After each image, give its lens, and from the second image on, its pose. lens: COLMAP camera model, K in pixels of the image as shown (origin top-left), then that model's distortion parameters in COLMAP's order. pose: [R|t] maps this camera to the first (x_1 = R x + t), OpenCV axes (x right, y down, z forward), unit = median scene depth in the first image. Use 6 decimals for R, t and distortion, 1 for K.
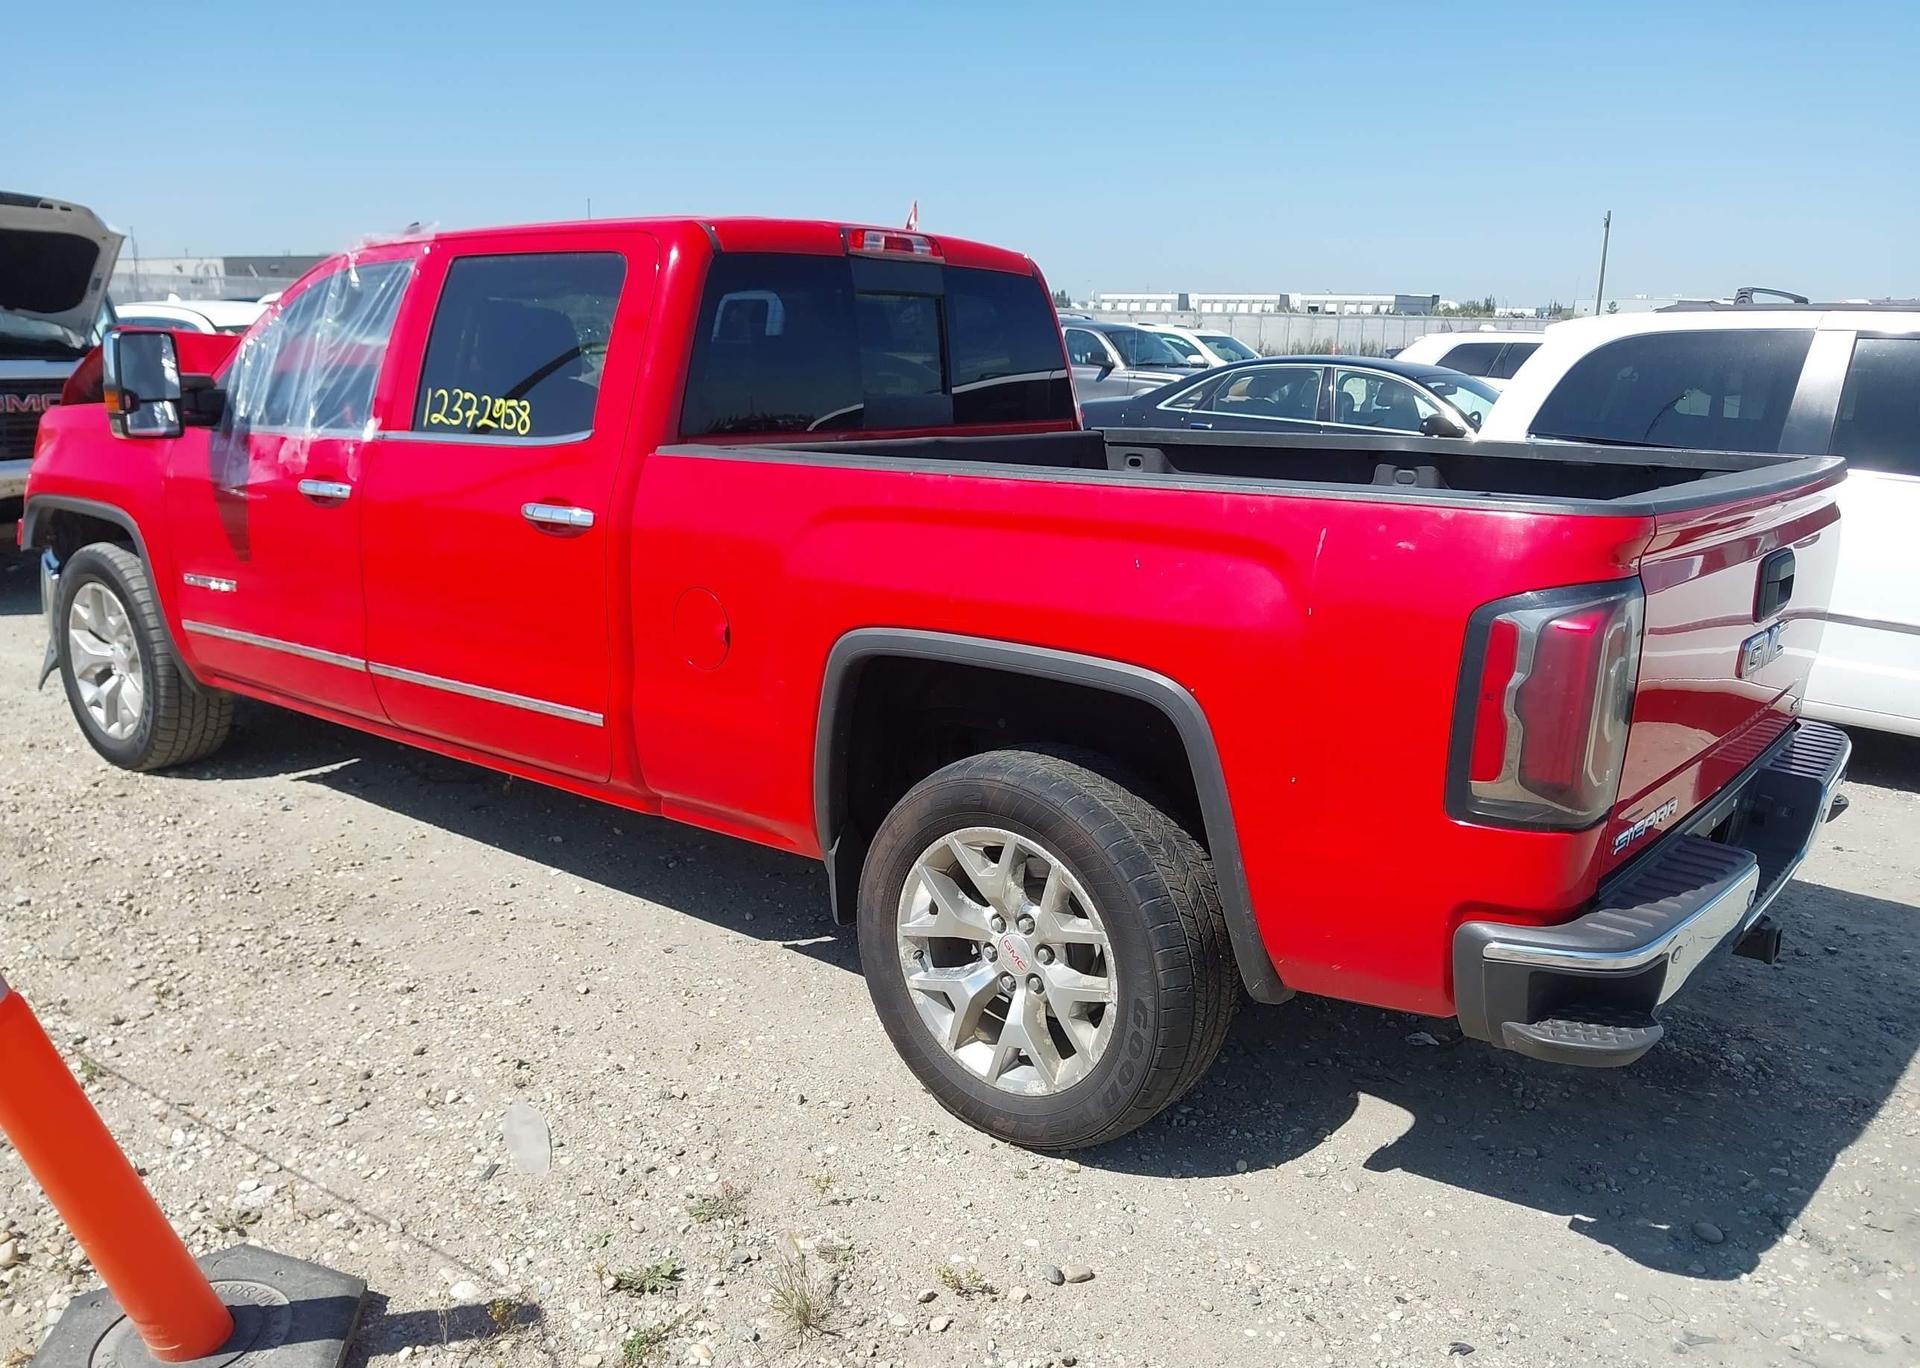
lens RADIAL K [[1538.1, 0, 983.5], [0, 1538.1, 690.9], [0, 0, 1]] dist [0.026769, -0.037585]
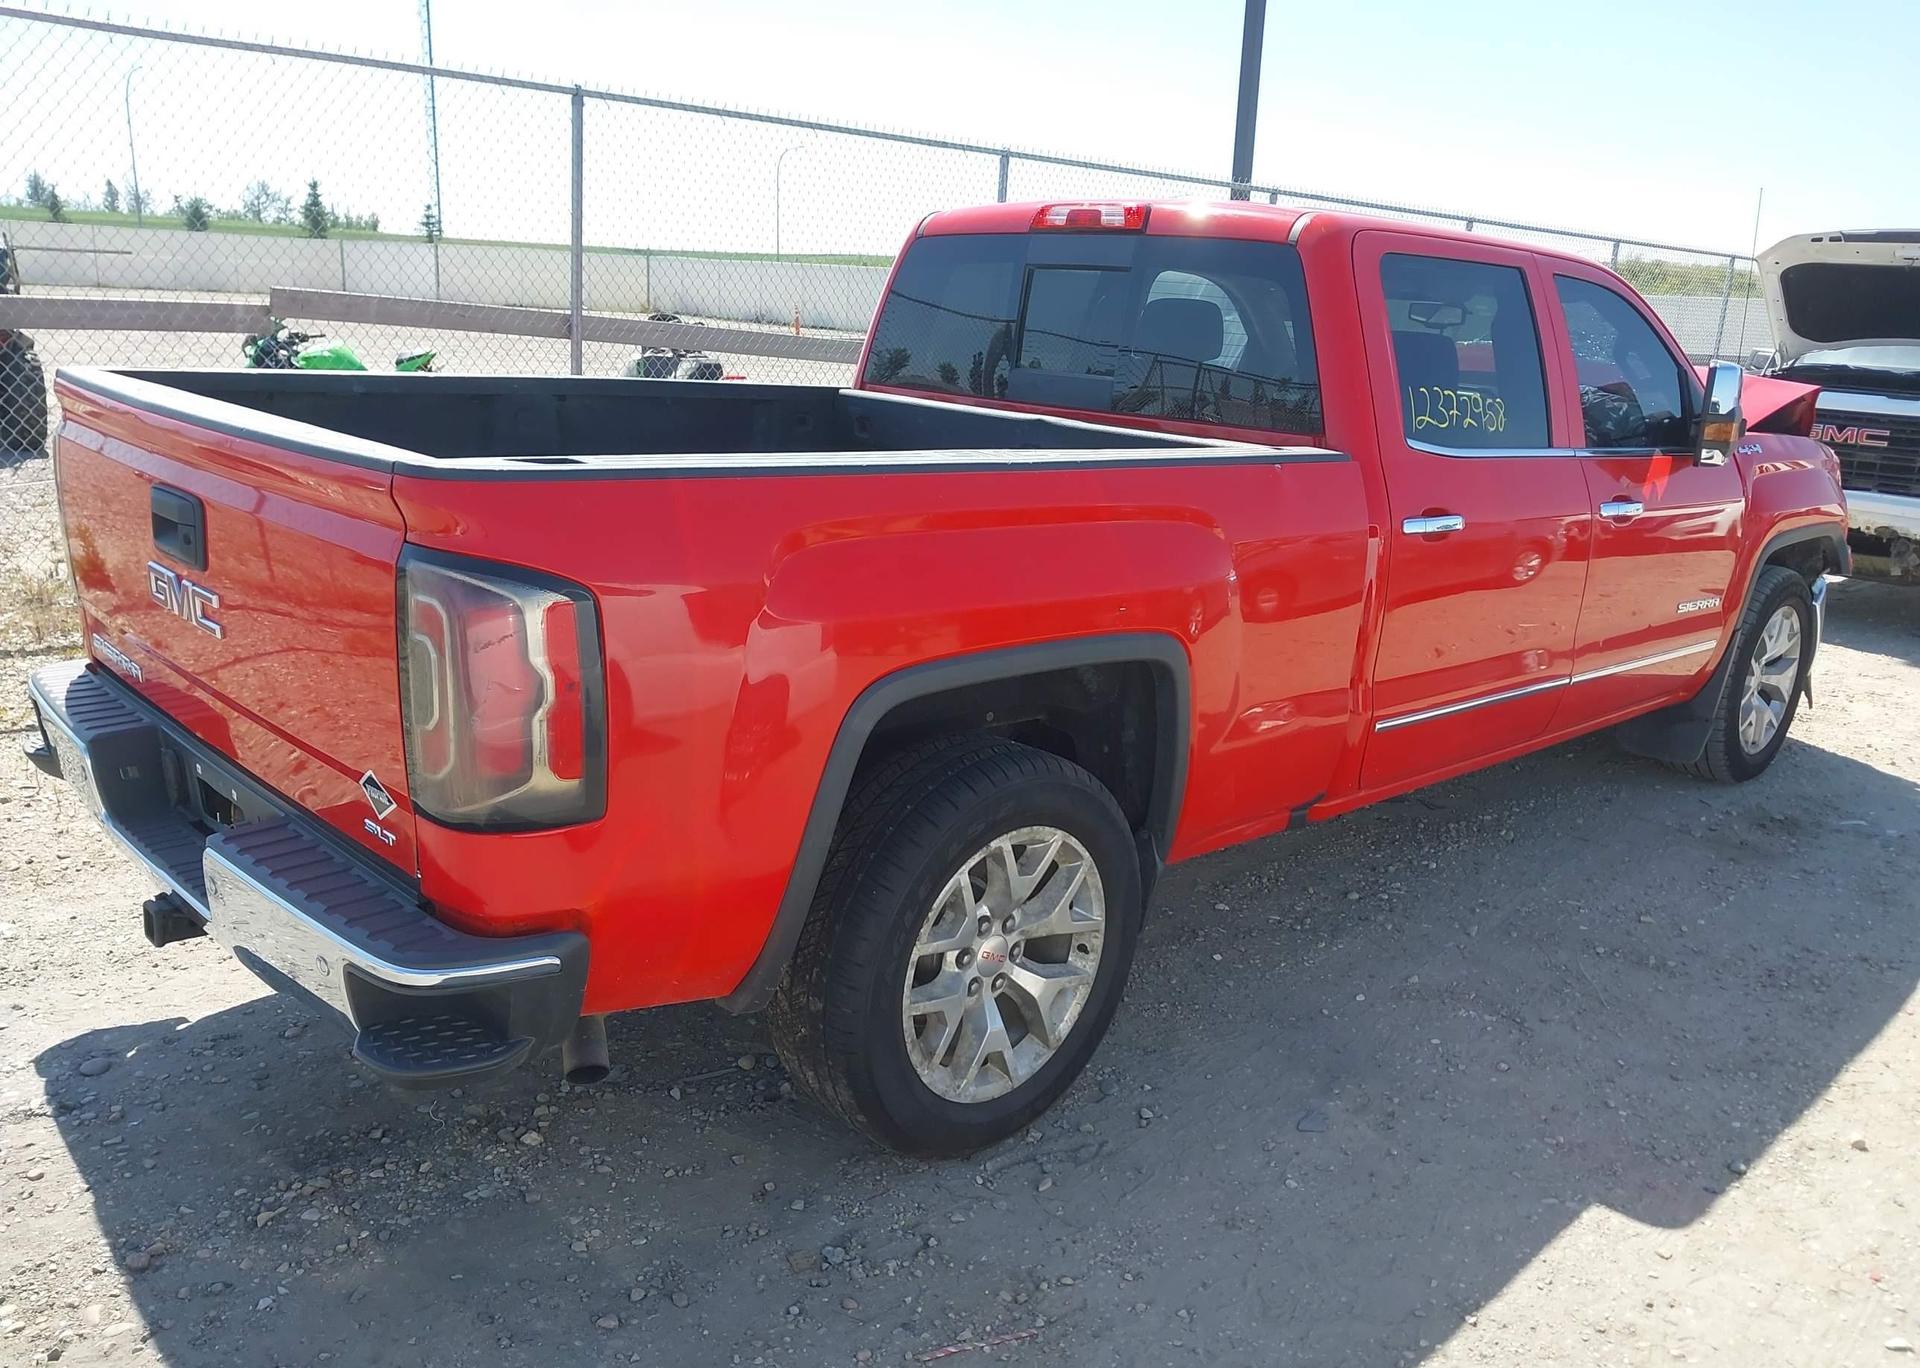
lens RADIAL K [[1538.1, 0, 966.8], [0, 1538.1, 688.2], [0, 0, 1]] dist [0.026769, -0.037585]
pose [[-0.147862, 0.218025, -0.964677, 1.019169], [-0.279684, 0.926366, 0.252235, -0.257276], [0.948638, 0.307101, -0.075996, 1.175005]]
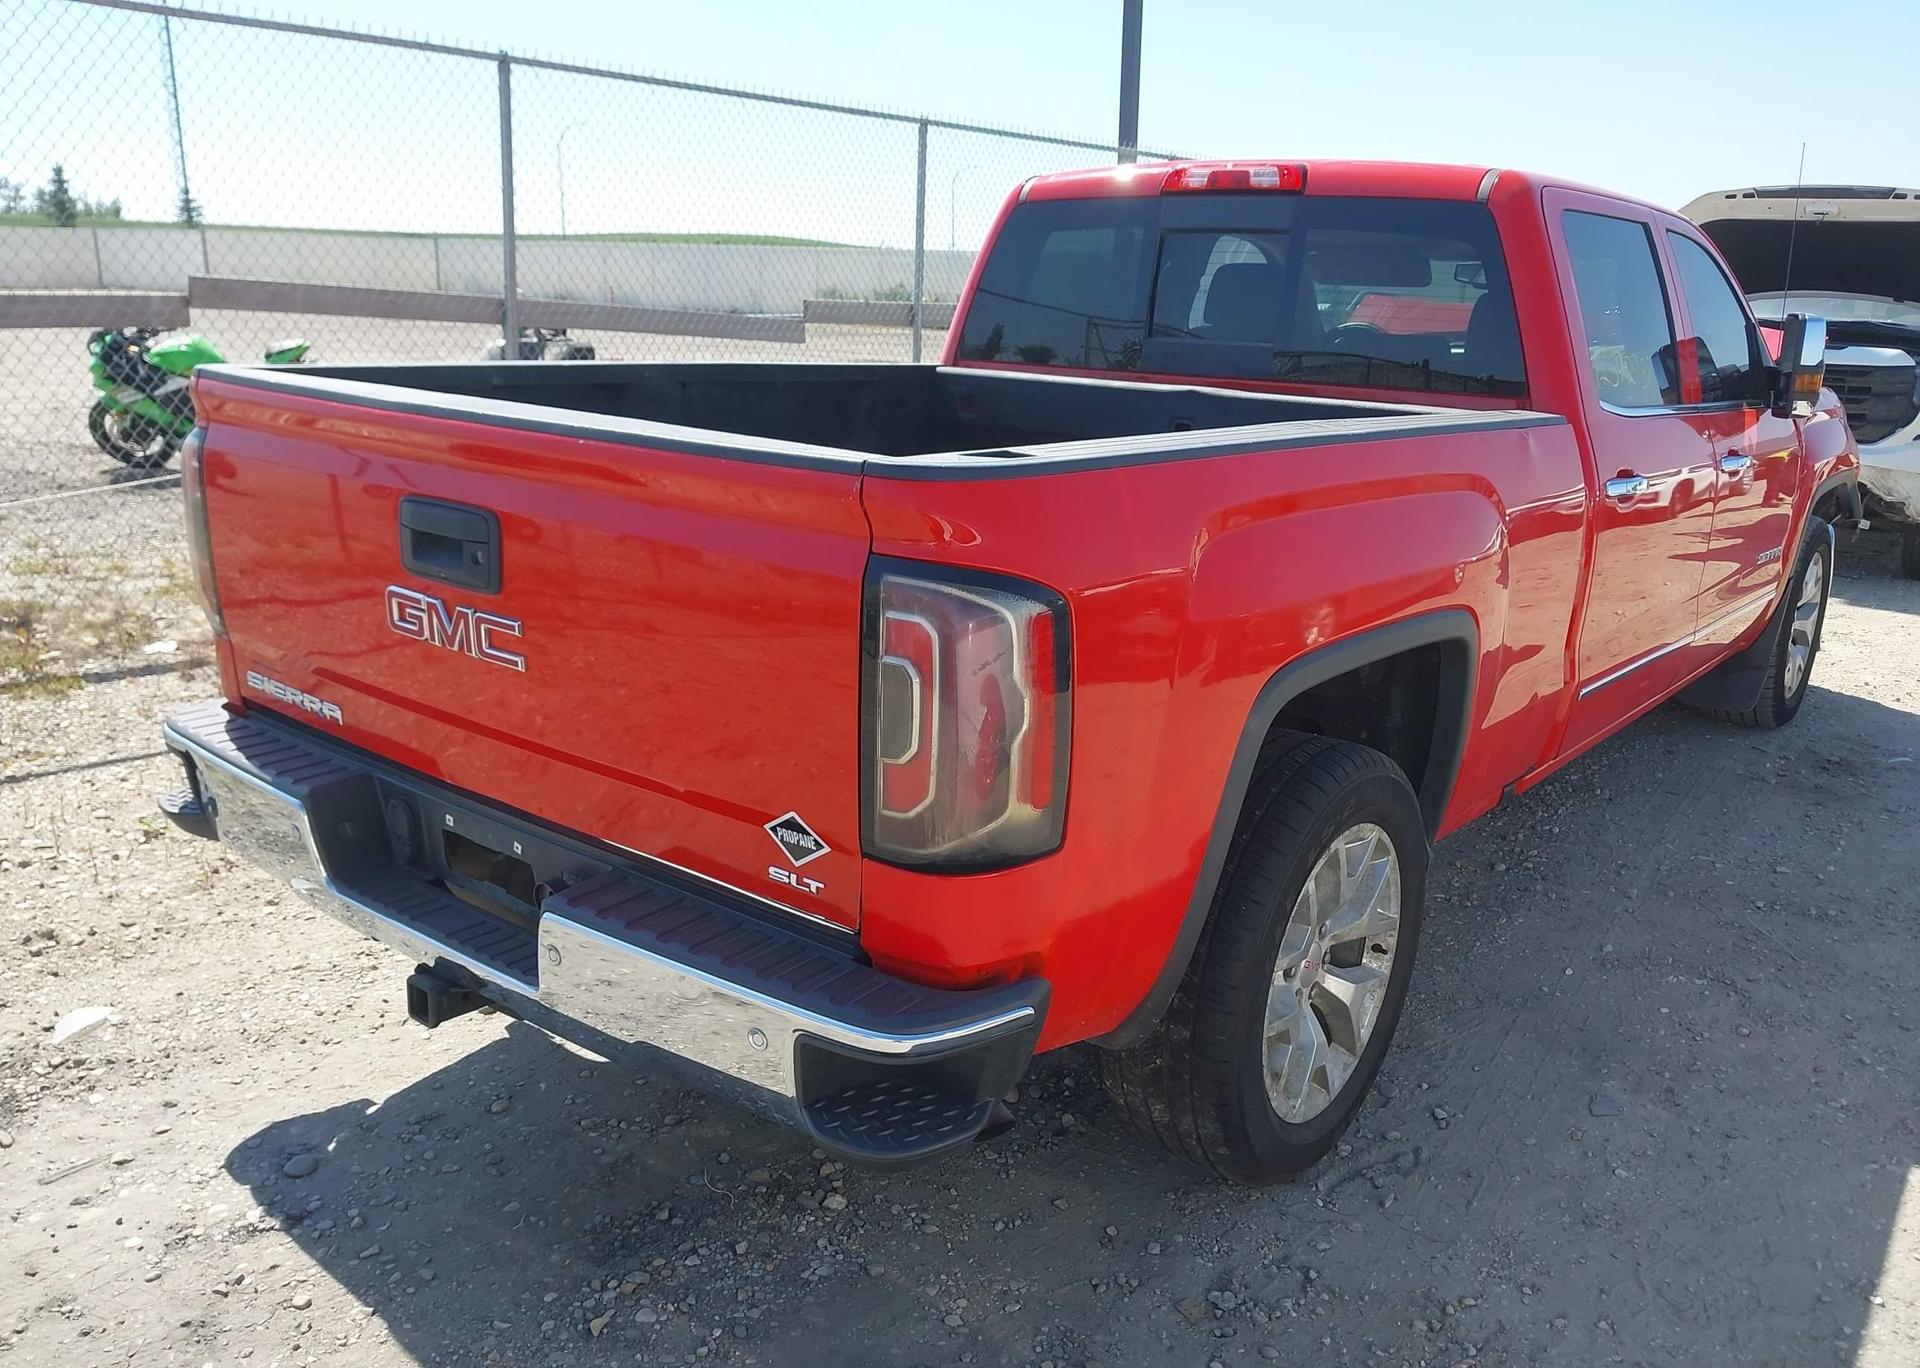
lens RADIAL K [[1538.1, 0, 961.3], [0, 1538.1, 692.8], [0, 0, 1]] dist [0.026769, -0.037585]
pose [[-0.016588, 0.239467, -0.970763, 0.980066], [-0.258412, 0.936884, 0.235525, -0.190542], [0.965892, 0.254764, 0.046340, 0.945923]]
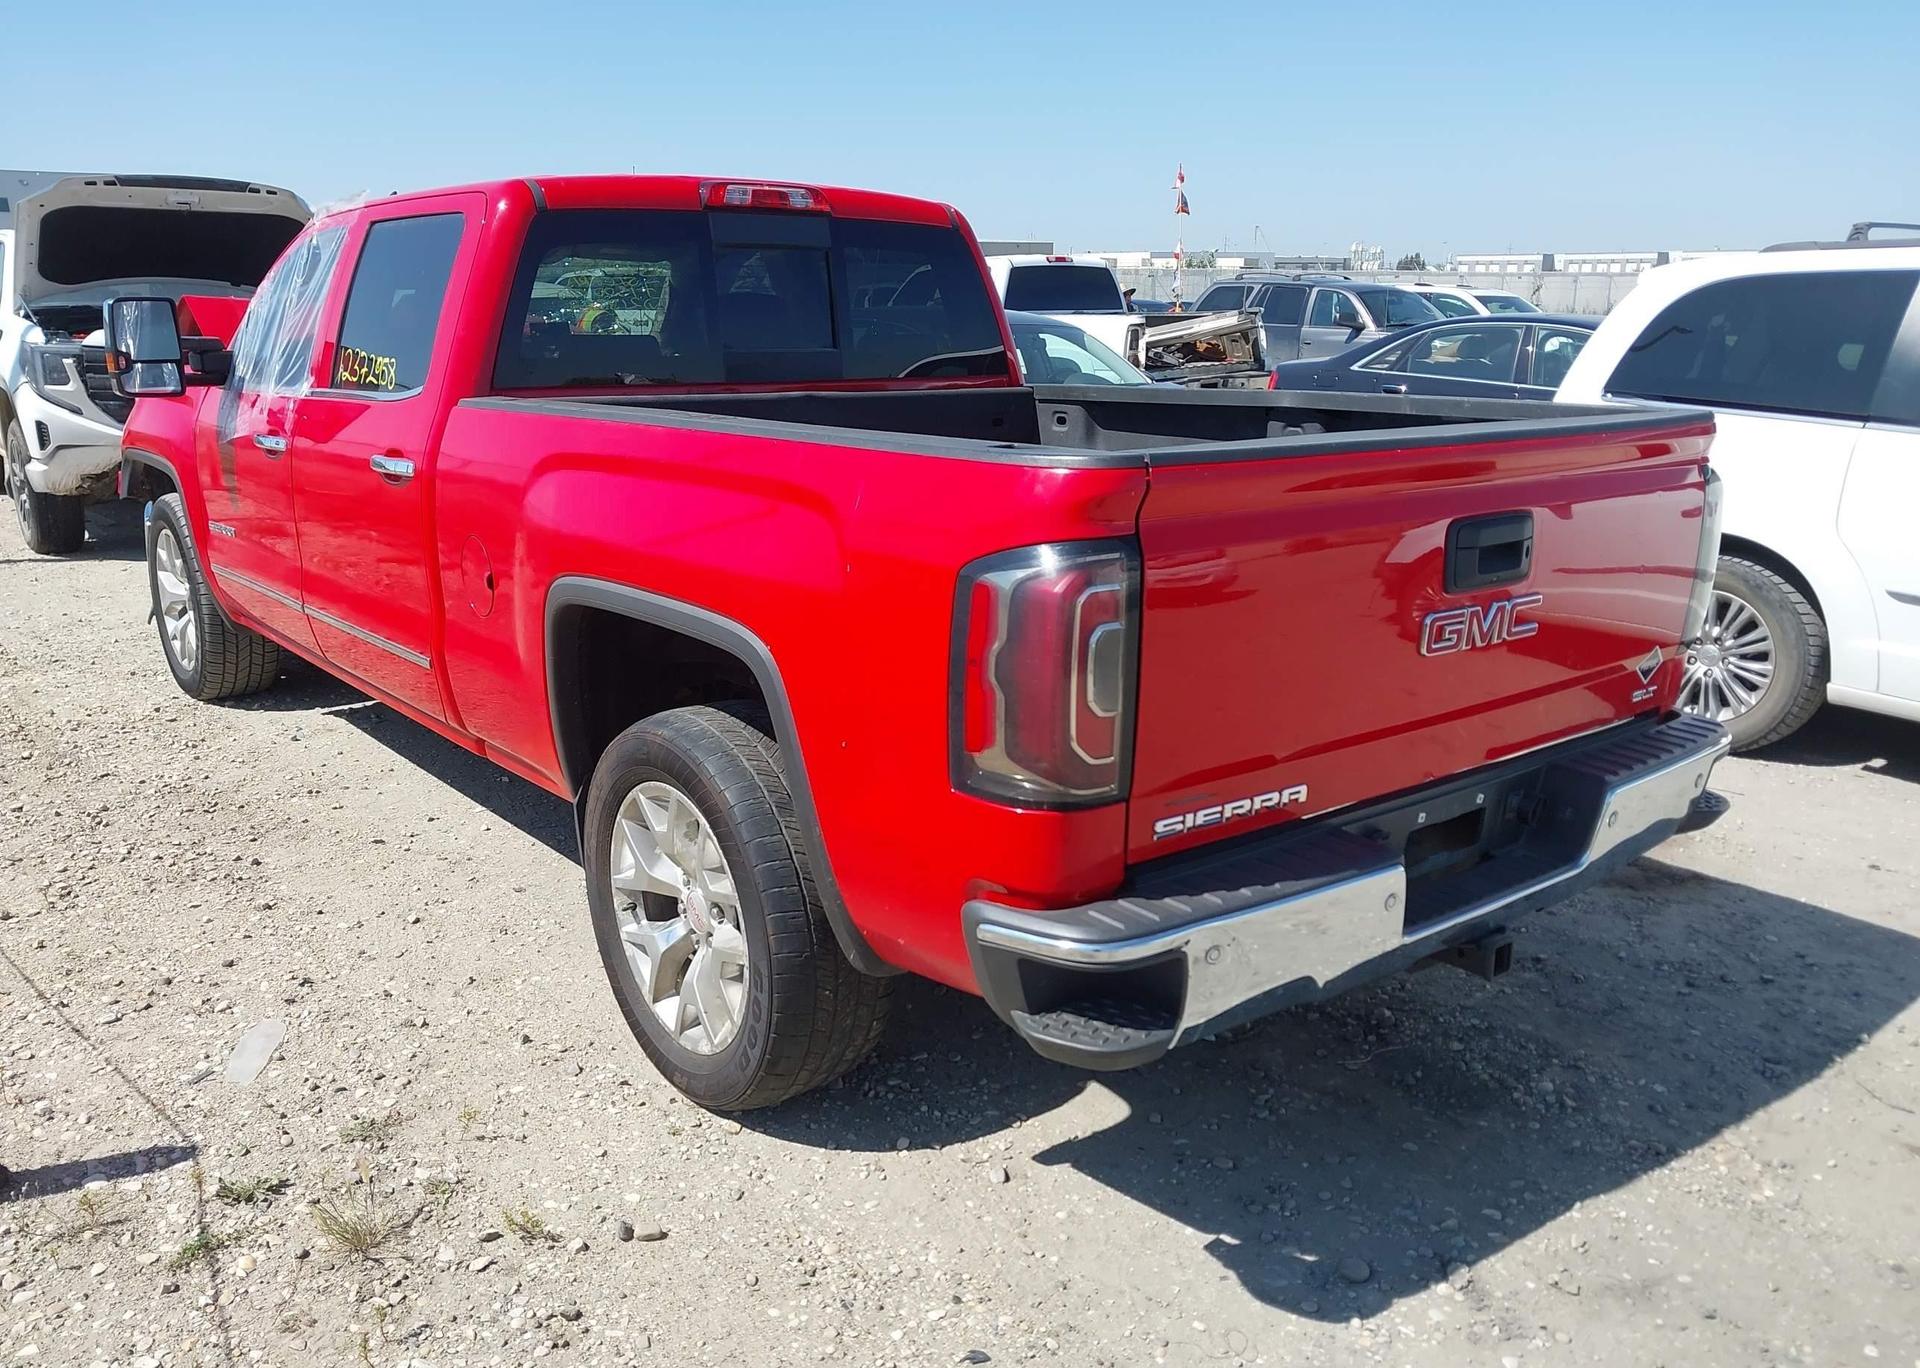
lens RADIAL K [[1538.1, 0, 974.7], [0, 1538.1, 689.2], [0, 0, 1]] dist [0.026769, -0.037585]
pose [[0.975353, 0.039237, -0.217132, 0.321865], [-0.035138, 0.999124, 0.022709, -0.000396], [0.217833, -0.014520, 0.975878, 0.057184]]
